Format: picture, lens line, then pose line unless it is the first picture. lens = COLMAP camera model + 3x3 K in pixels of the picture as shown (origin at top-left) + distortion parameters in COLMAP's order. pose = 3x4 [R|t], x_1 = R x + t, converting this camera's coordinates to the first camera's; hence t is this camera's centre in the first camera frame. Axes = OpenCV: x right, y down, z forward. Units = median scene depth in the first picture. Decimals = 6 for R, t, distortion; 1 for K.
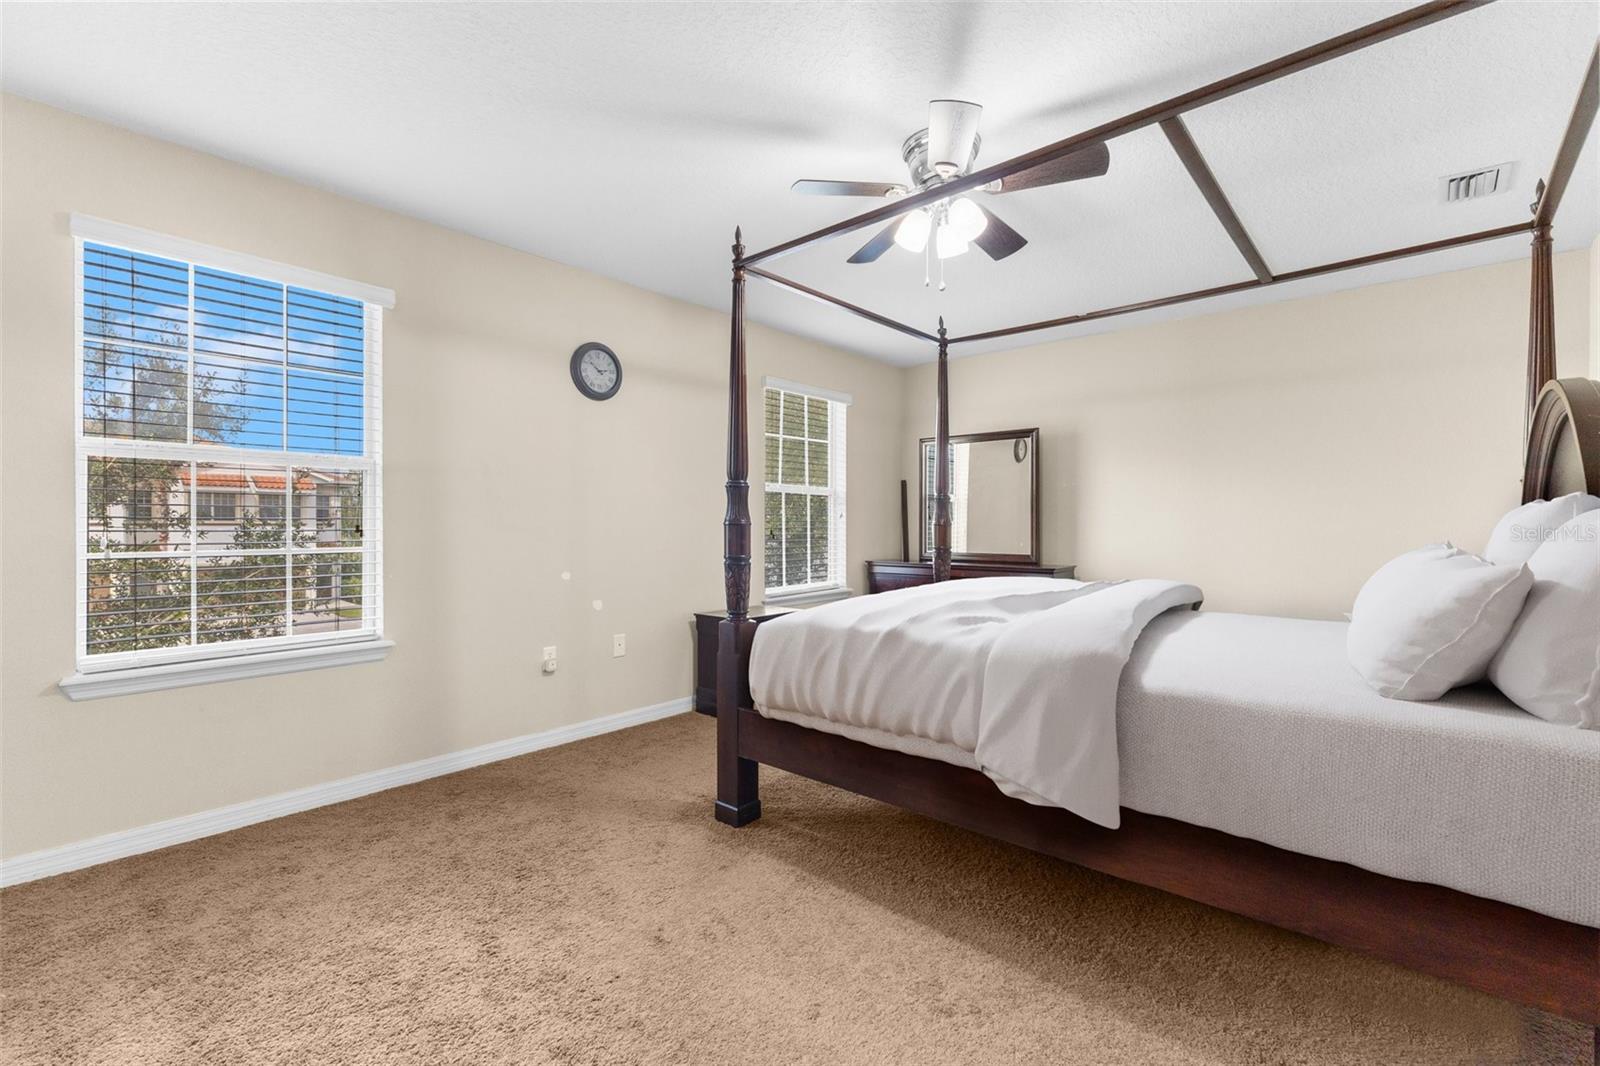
lens RADIAL K [[683.1, 0, 802.6], [0, 683.1, 570.3], [0, 0, 1]] dist [-0.000536, -0.000038]
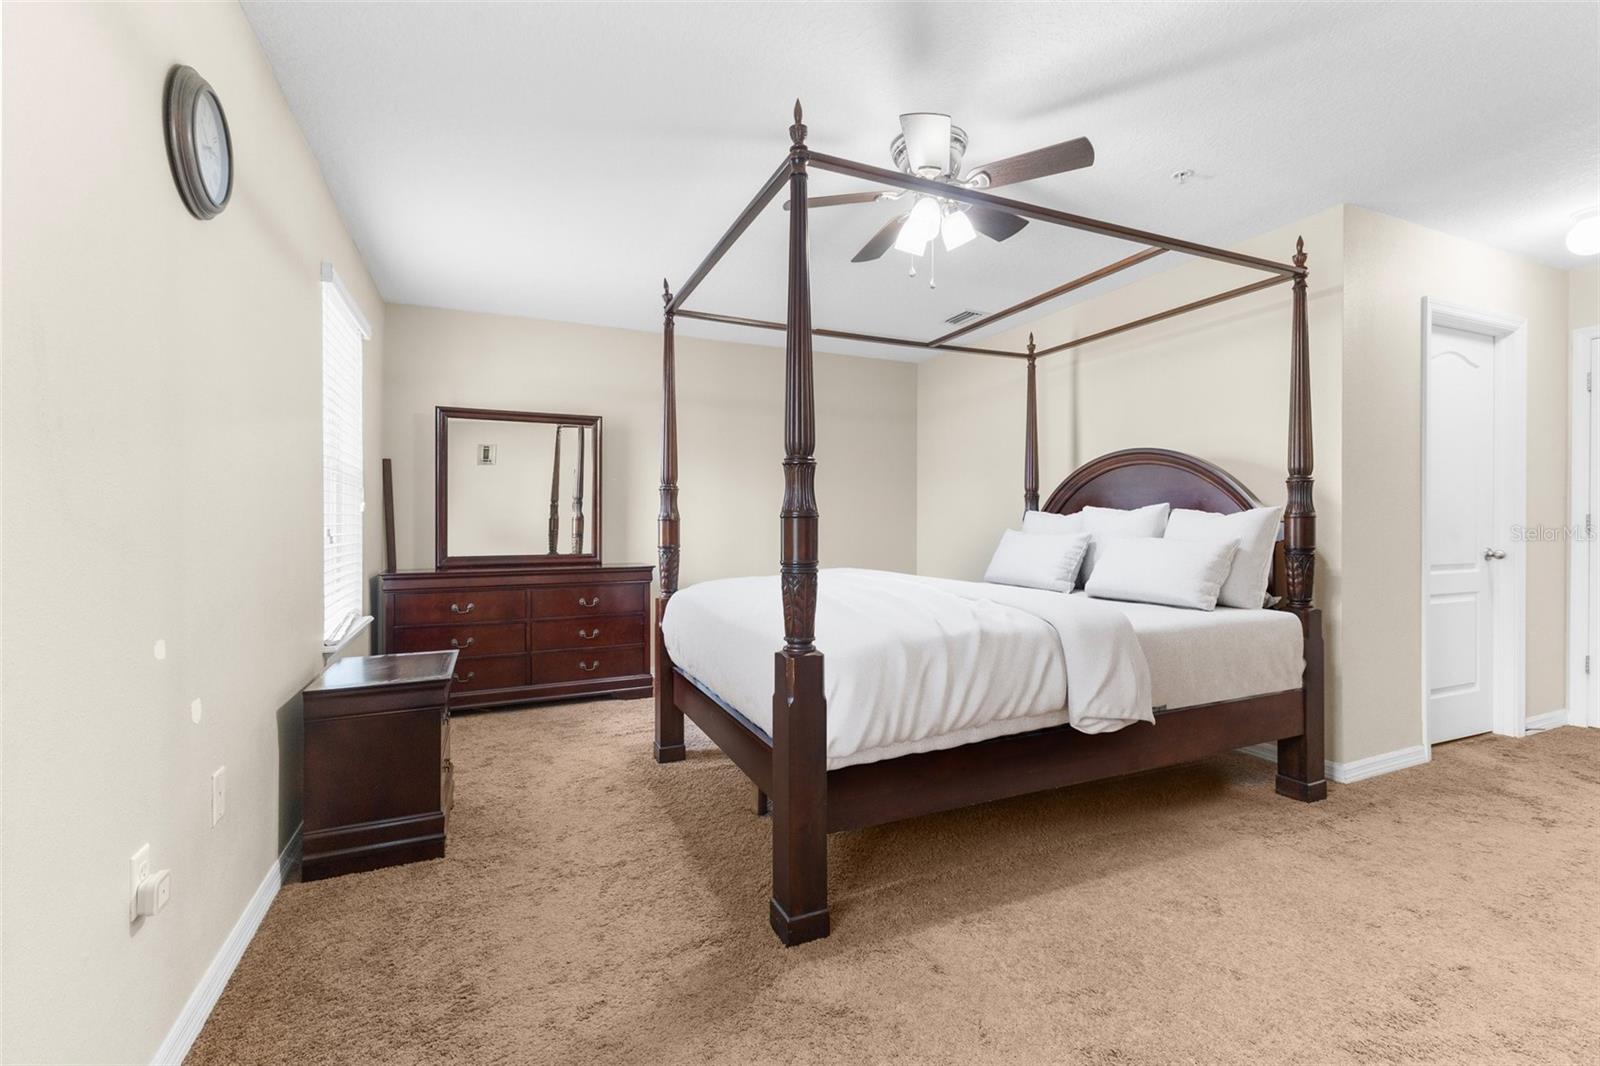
lens RADIAL K [[695.9, 0, 797.5], [0, 695.9, 537.9], [0, 0, 1]] dist [0.000699, -0.000164]
pose [[0.414989, -0.023613, 0.909520, -0.847717], [0.063653, 0.997967, -0.003133, -0.049232], [-0.907597, 0.059194, 0.415649, 0.765563]]
